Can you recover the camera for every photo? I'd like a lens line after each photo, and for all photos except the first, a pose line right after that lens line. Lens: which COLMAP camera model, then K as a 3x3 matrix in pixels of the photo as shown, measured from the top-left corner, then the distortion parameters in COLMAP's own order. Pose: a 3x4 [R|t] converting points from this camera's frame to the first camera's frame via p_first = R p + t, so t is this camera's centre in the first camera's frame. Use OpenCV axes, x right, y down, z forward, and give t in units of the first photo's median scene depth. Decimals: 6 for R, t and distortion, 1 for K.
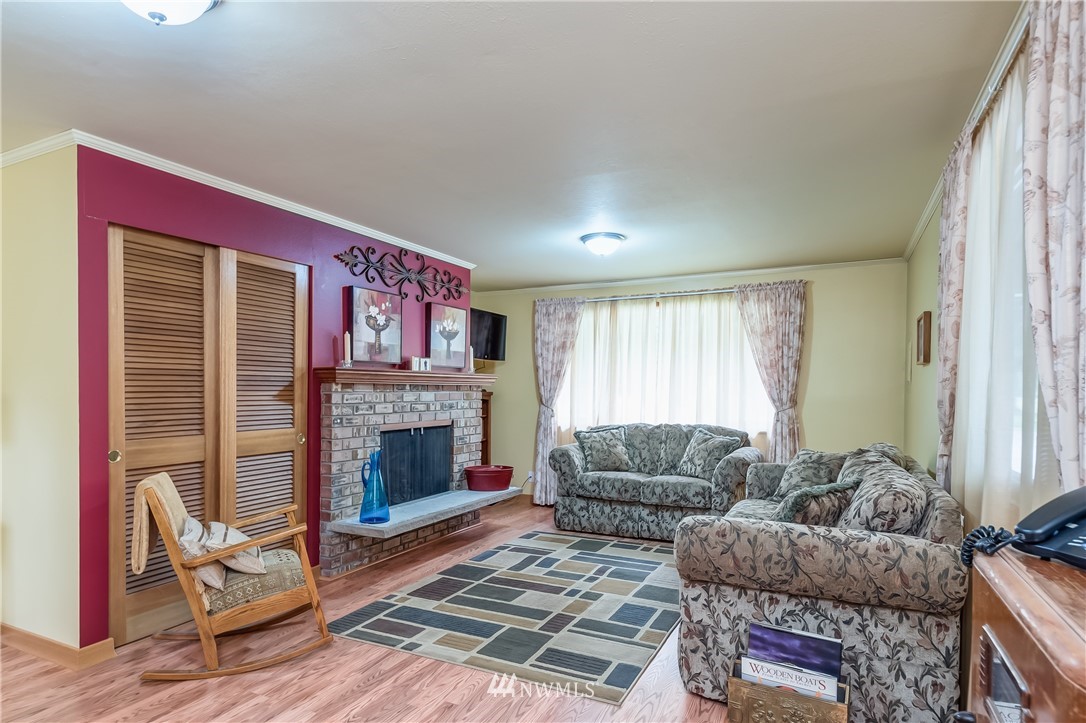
lens RADIAL K [[626.9, 0, 540.5], [0, 626.9, 403.4], [0, 0, 1]] dist [0.000811, 0.000386]
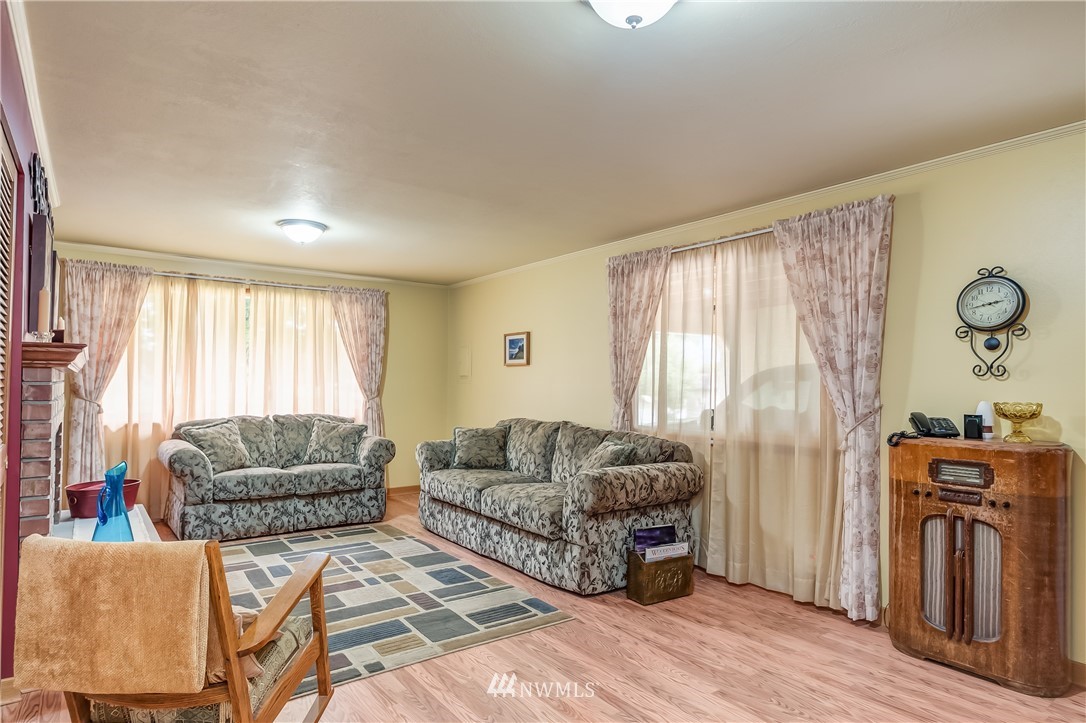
lens RADIAL K [[594.4, 0, 540.7], [0, 594.4, 381.1], [0, 0, 1]] dist [-0.000052, 0.000131]
pose [[0.457856, 0.005704, 0.889008, -0.553693], [0.009903, 0.999885, -0.011515, -0.007028], [-0.888971, 0.014076, 0.457747, 0.252651]]
